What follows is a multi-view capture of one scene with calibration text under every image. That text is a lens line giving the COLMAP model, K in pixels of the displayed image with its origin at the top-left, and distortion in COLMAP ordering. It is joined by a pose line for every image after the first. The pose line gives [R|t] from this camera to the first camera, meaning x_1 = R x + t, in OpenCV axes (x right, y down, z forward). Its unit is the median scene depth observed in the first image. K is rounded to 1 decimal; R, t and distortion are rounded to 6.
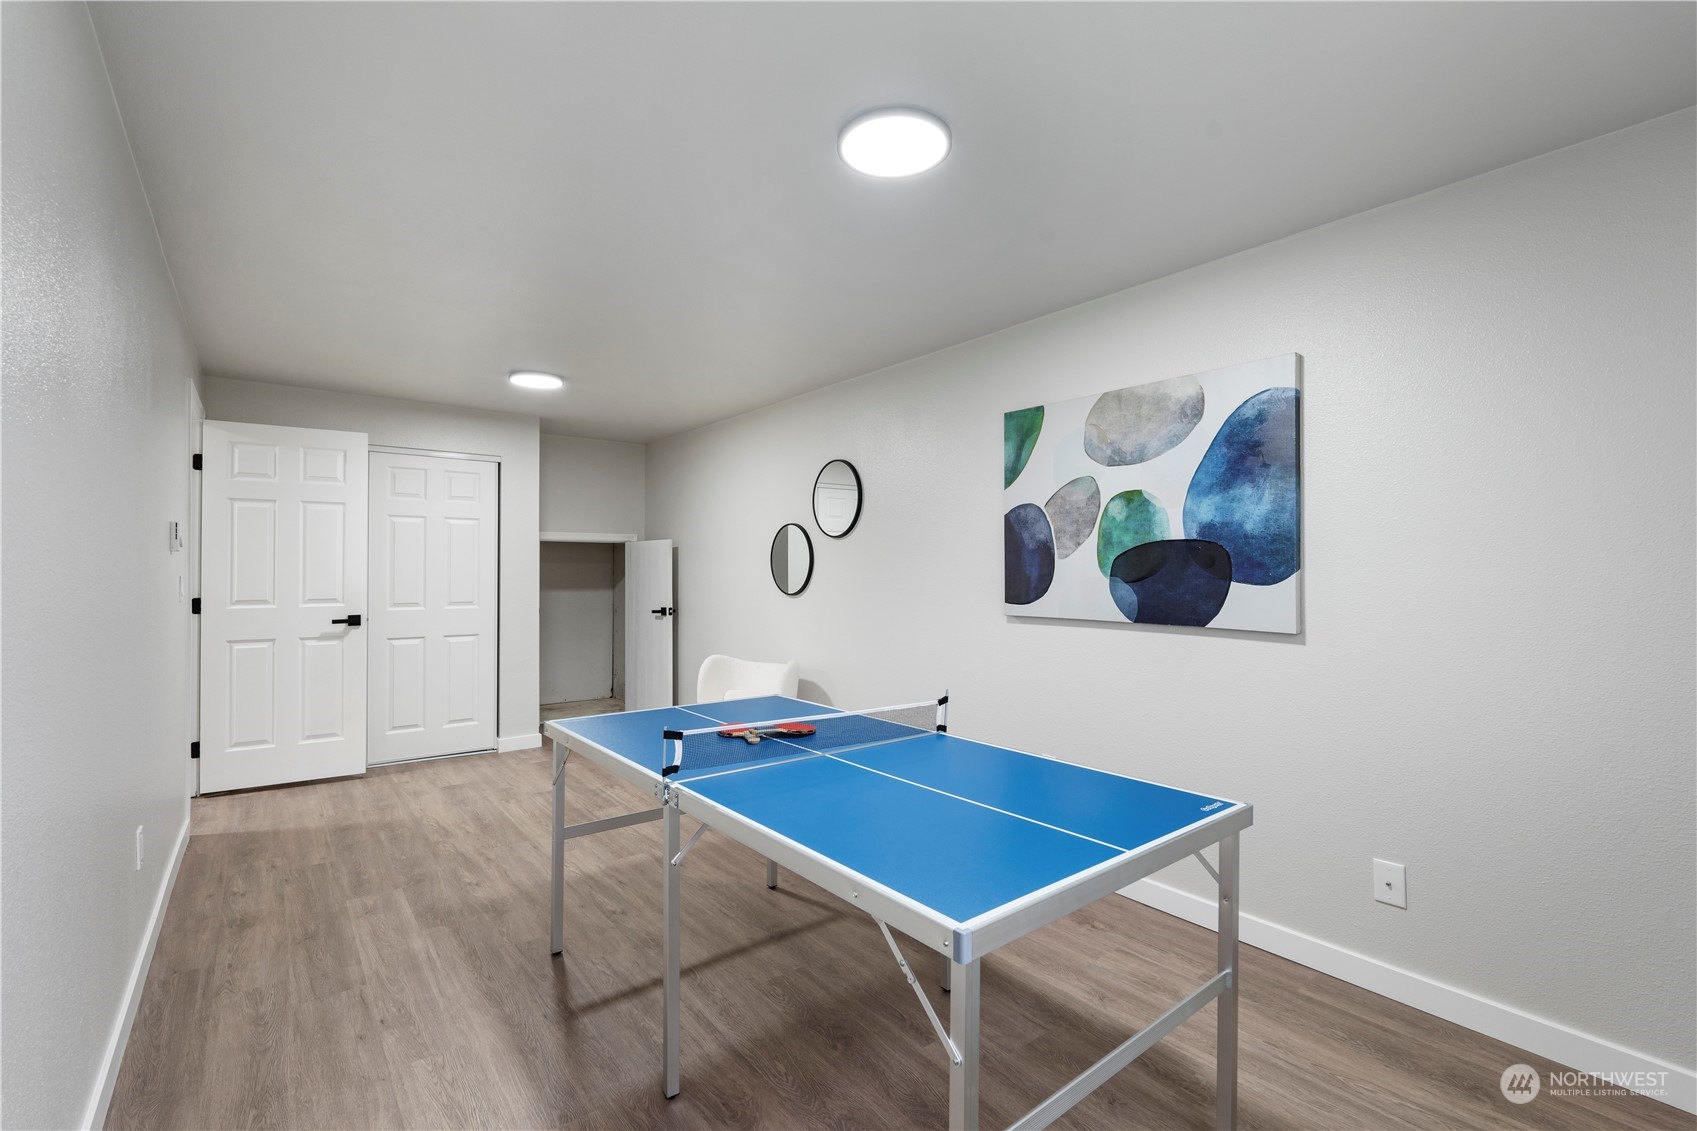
lens RADIAL K [[734.8, 0, 847.8], [0, 734.8, 562.7], [0, 0, 1]] dist [-0.003999, -0.000140]
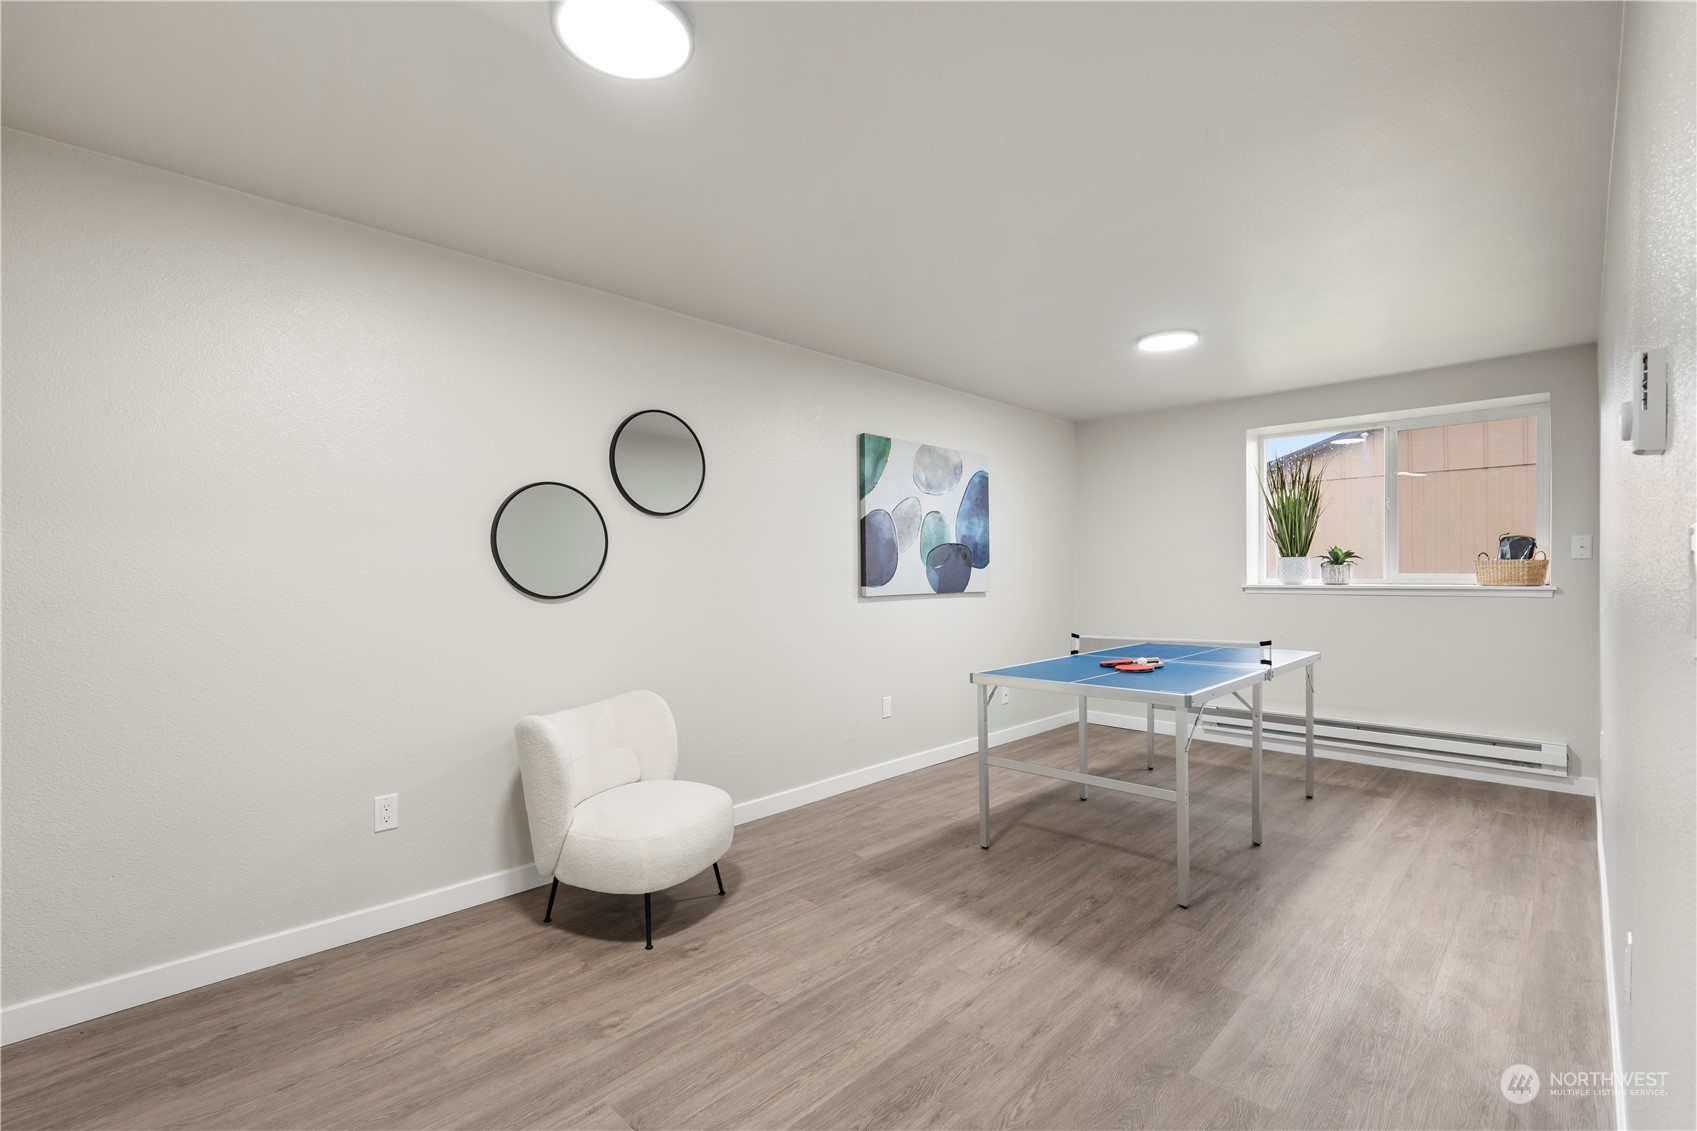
lens RADIAL K [[733.7, 0, 843.8], [0, 733.7, 592.4], [0, 0, 1]] dist [-0.001335, 0.000060]
pose [[-0.110856, -0.038787, 0.993079, -1.183674], [-0.014039, 0.999200, 0.037459, 0.022047], [-0.993737, -0.009789, -0.111312, 1.372241]]
